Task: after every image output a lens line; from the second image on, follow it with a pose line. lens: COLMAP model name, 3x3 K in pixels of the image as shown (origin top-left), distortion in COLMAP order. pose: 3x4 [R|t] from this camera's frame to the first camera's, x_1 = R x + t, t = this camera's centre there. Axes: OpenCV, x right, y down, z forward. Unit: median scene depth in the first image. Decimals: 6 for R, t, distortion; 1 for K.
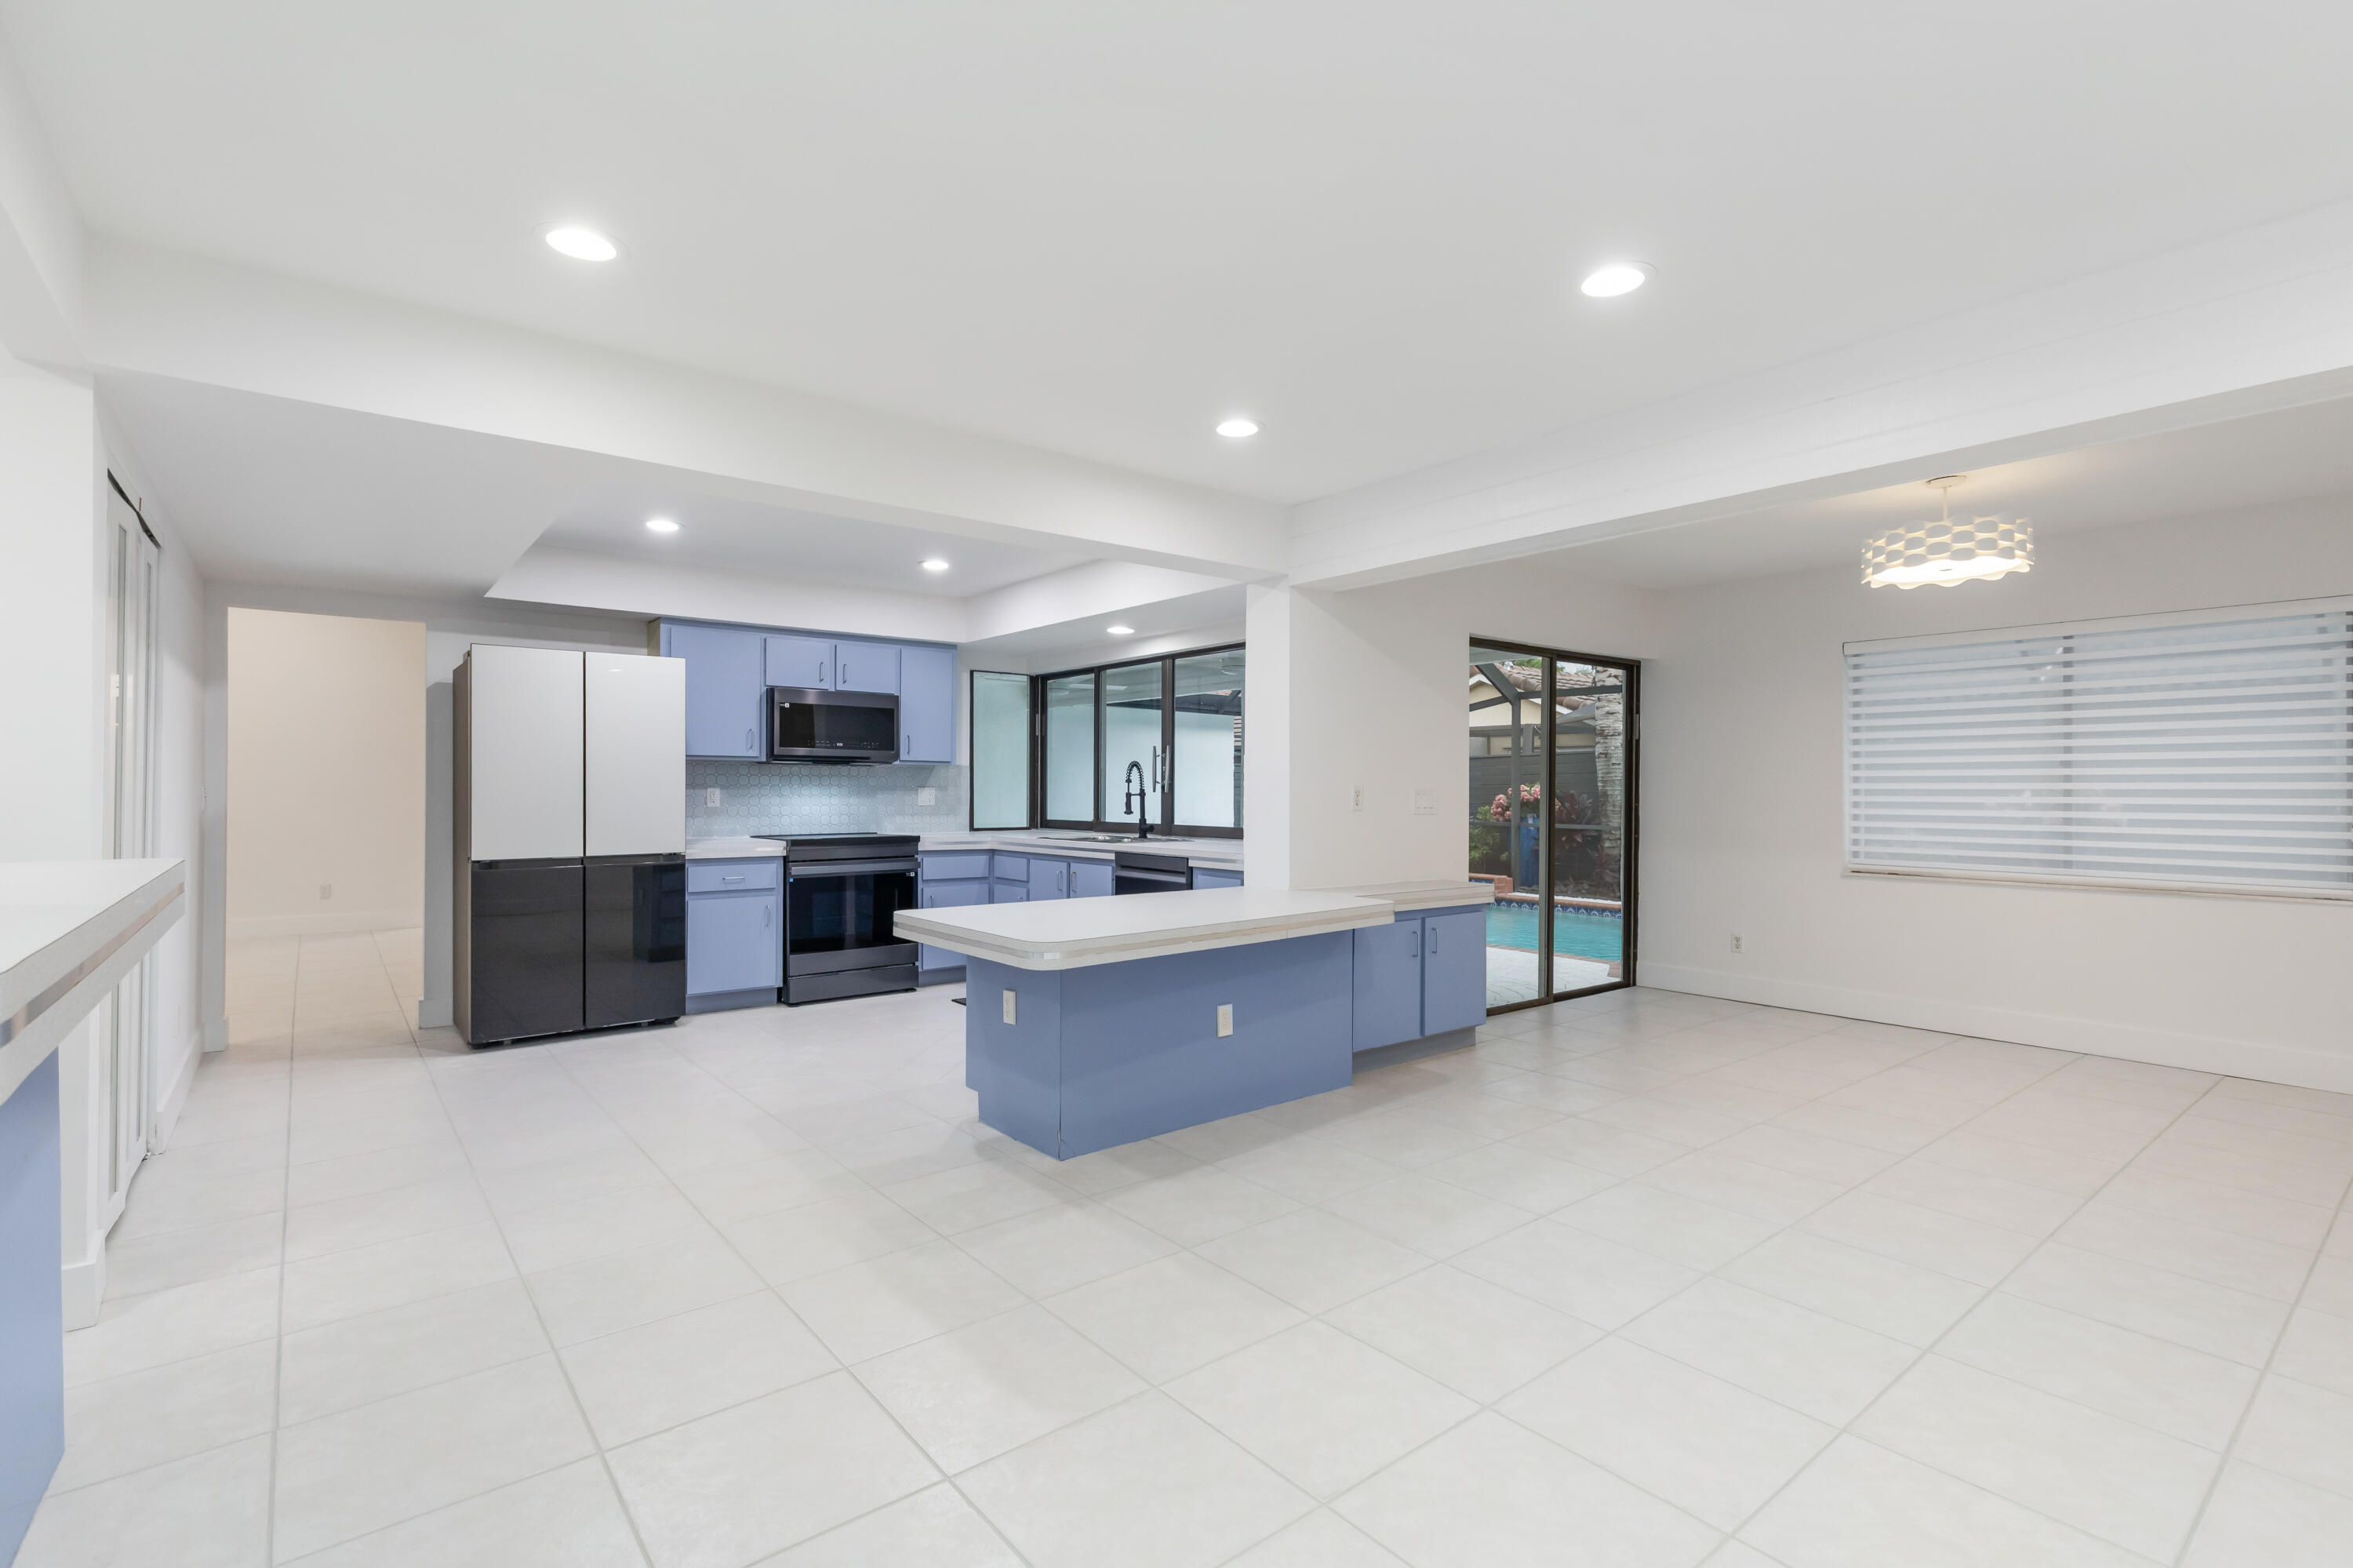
lens RADIAL K [[1073.3, 0, 1155.3], [0, 1073.3, 792.0], [0, 0, 1]] dist [0.012913, -0.003184]
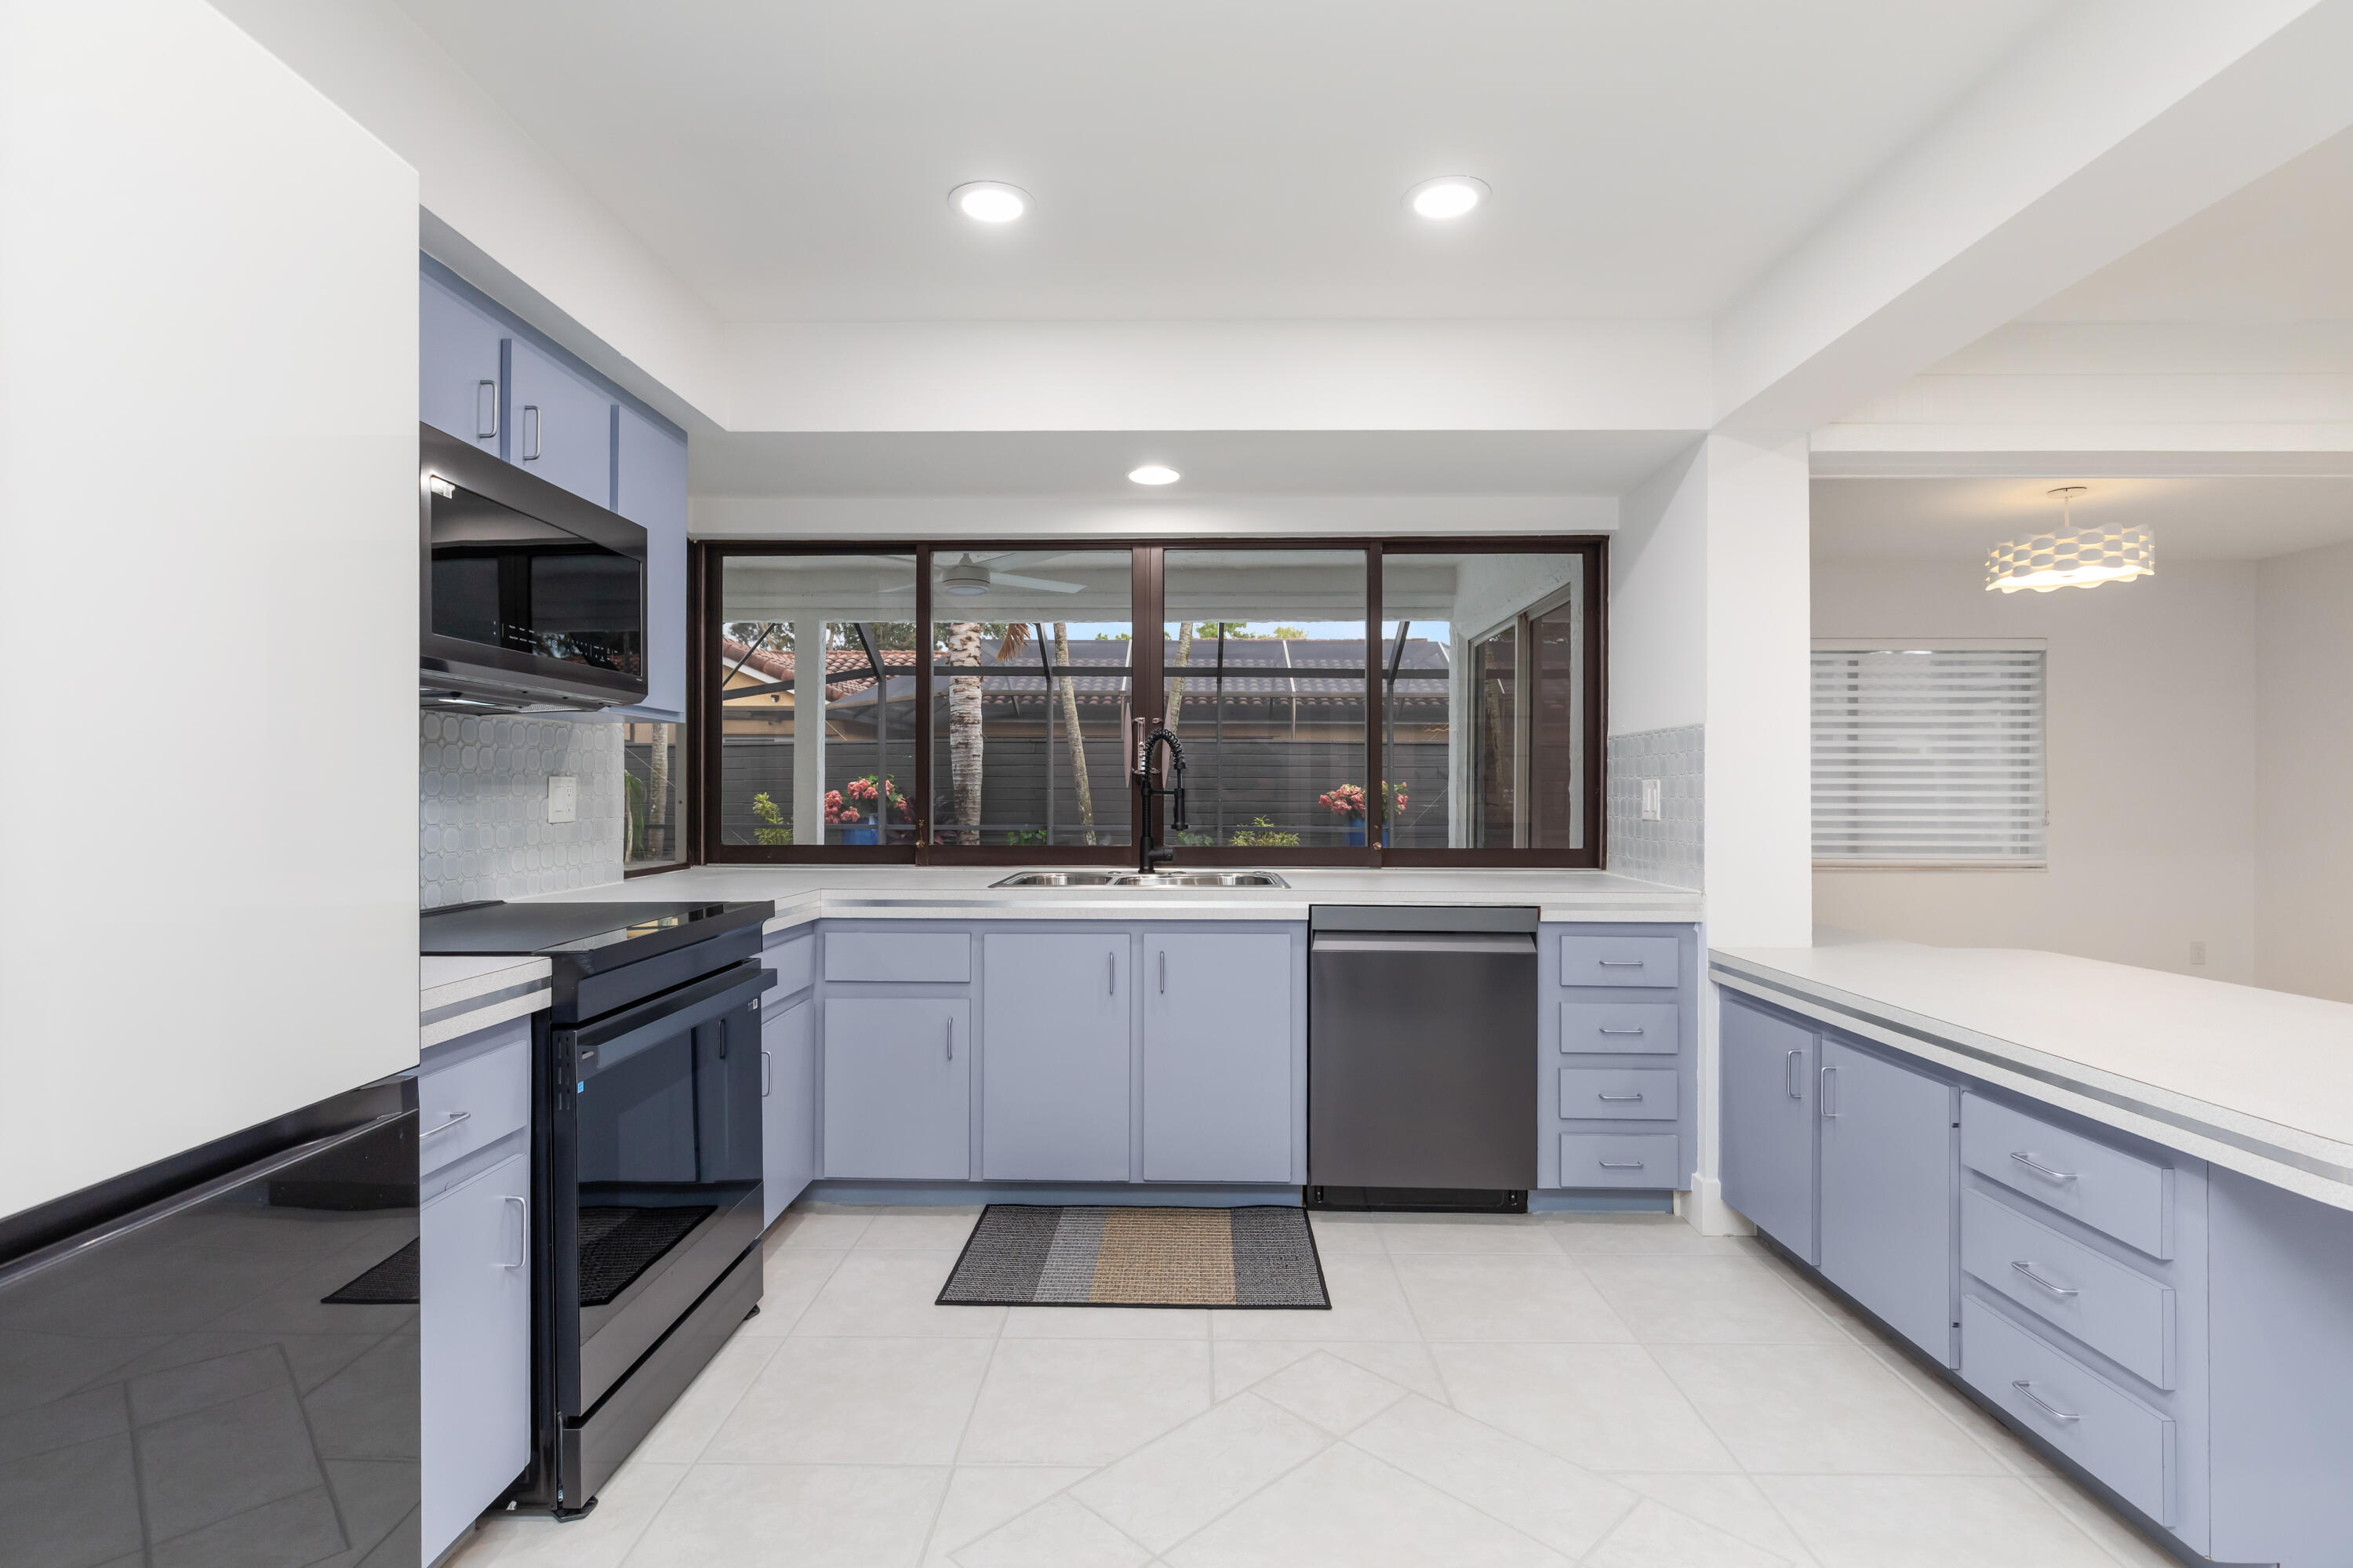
lens RADIAL K [[1129.3, 0, 1167.7], [0, 1129.3, 788.7], [0, 0, 1]] dist [0.002564, -0.001156]
pose [[0.634904, -0.002162, 0.772588, -0.440236], [0.000894, 0.999997, 0.002063, -0.000321], [-0.772591, -0.000619, 0.634904, 0.632738]]
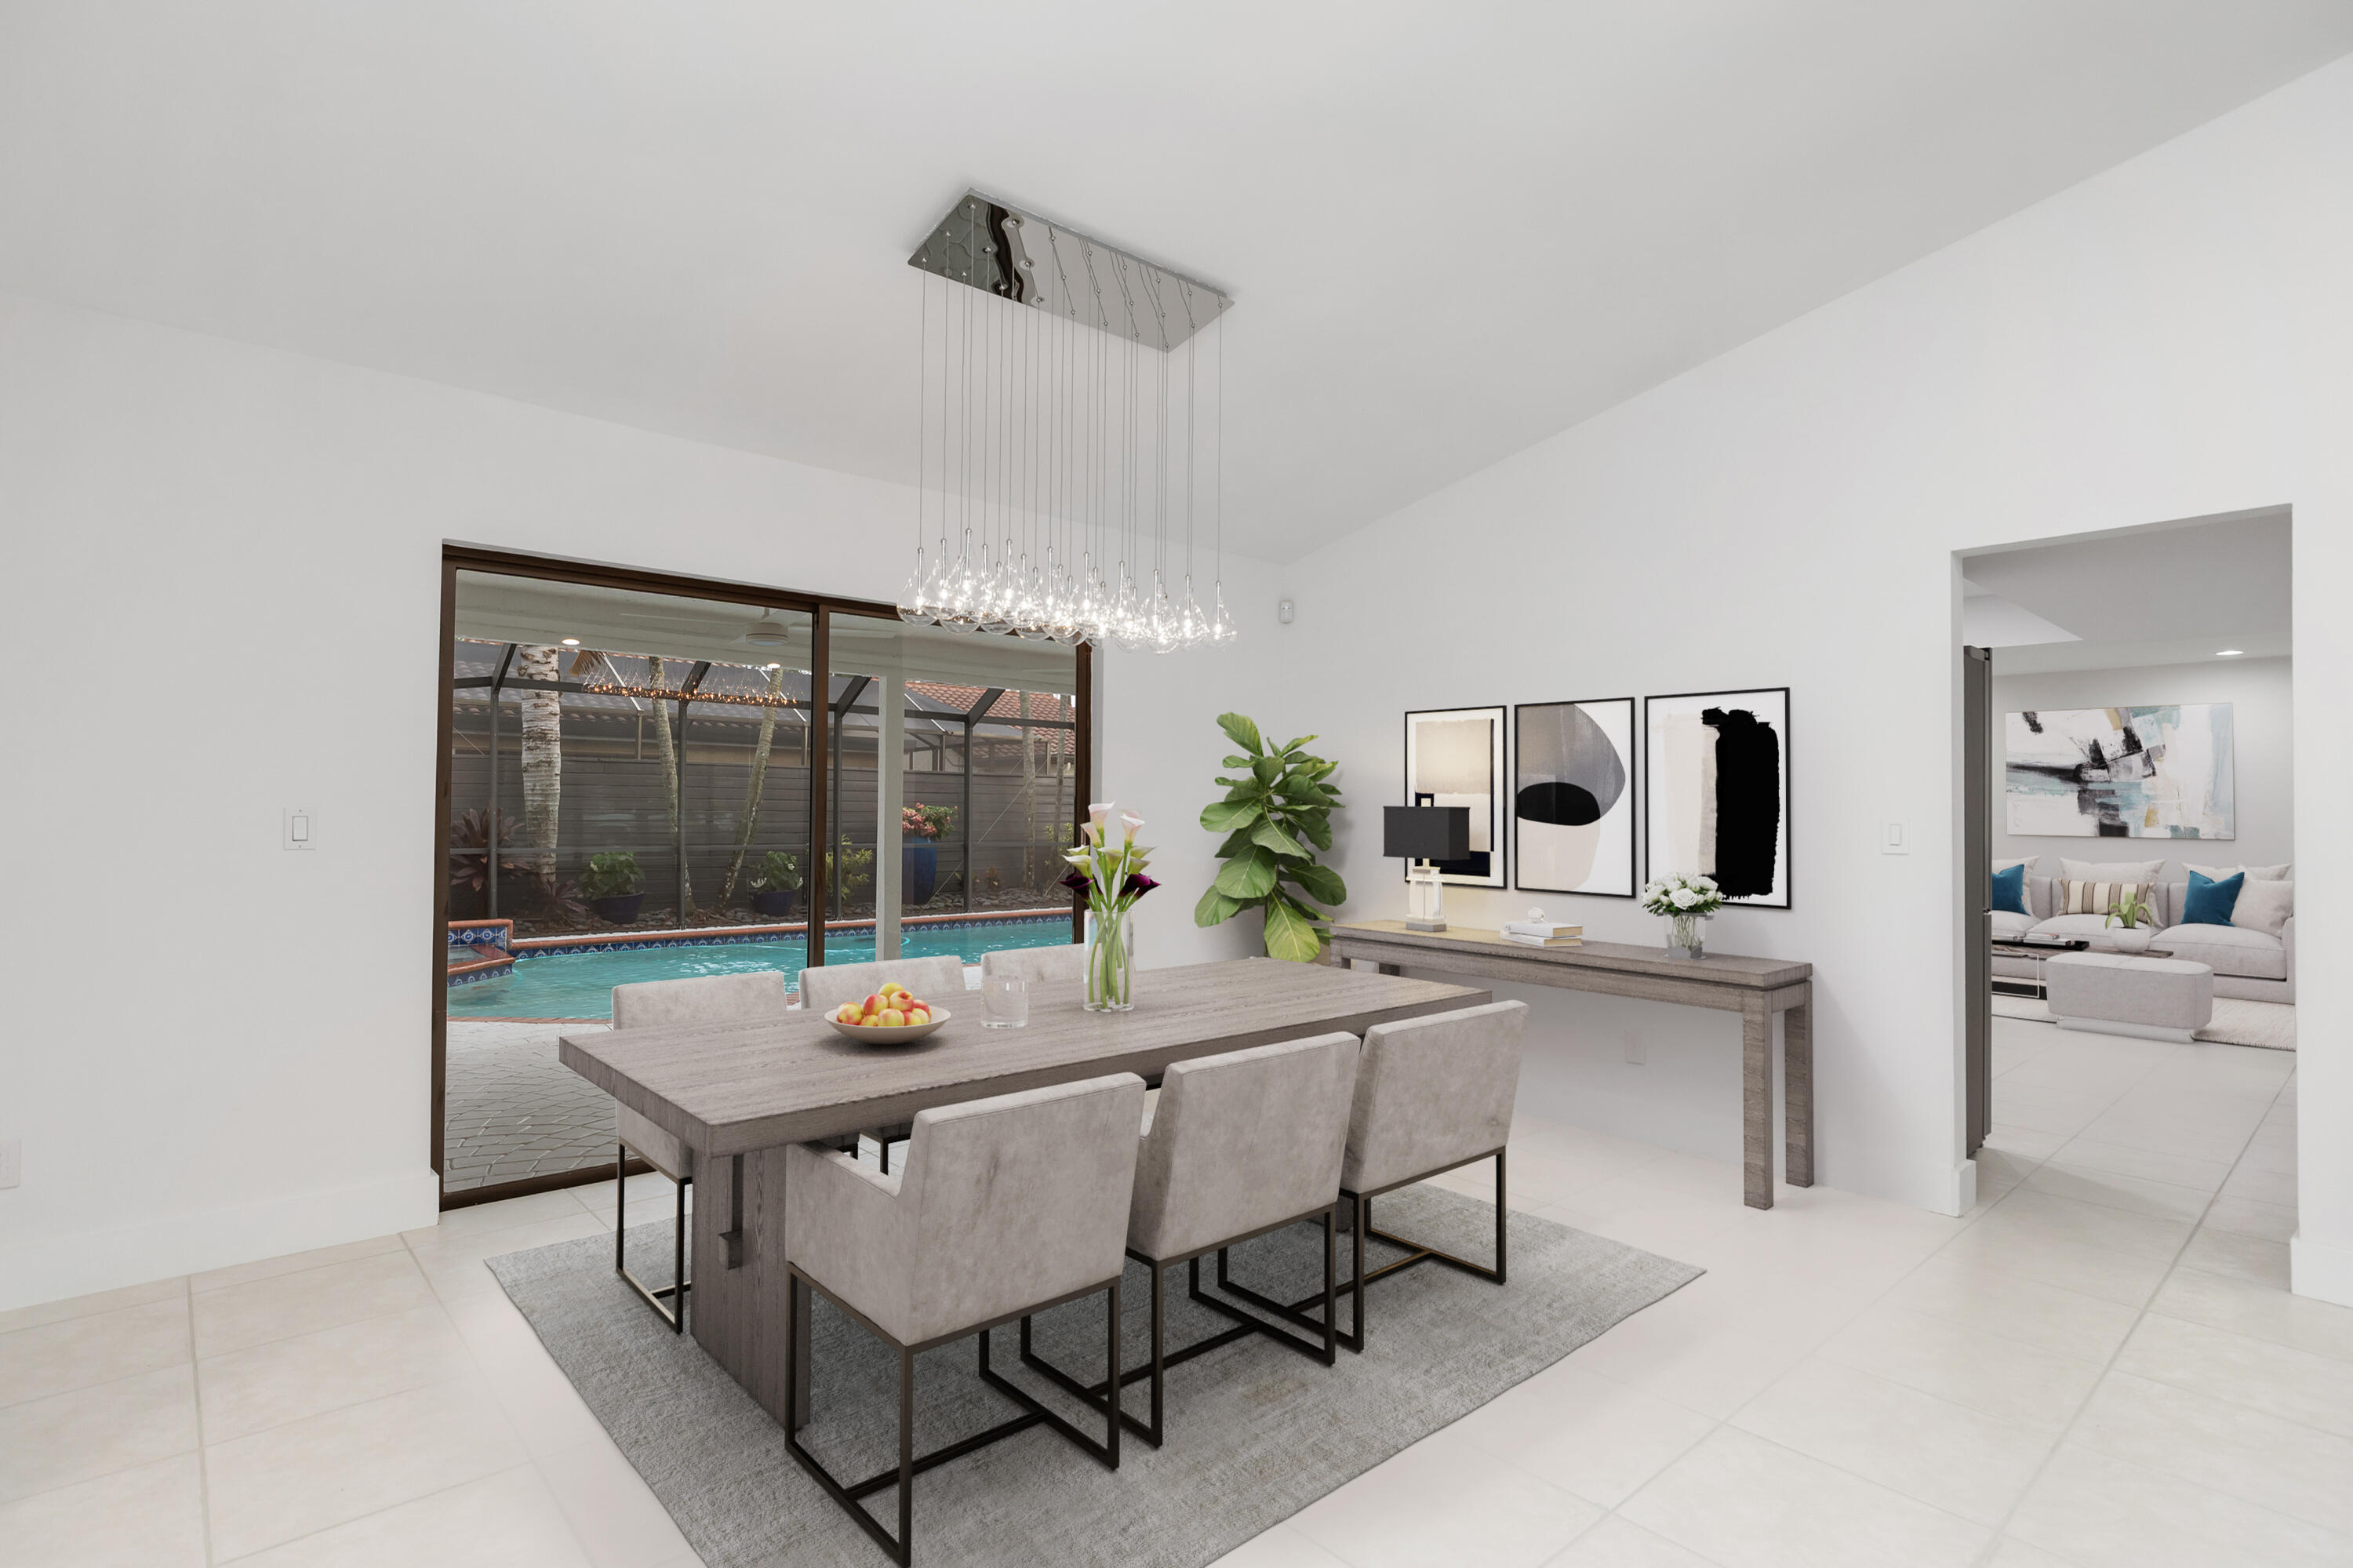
lens RADIAL K [[1135.4, 0, 1138.2], [0, 1135.4, 788.9], [0, 0, 1]] dist [0.006591, -0.000489]
pose [[-0.043880, 0.018403, 0.998867, -1.094791], [-0.005046, 0.999813, -0.018642, -0.000728], [-0.999024, -0.005858, -0.043779, 1.309023]]
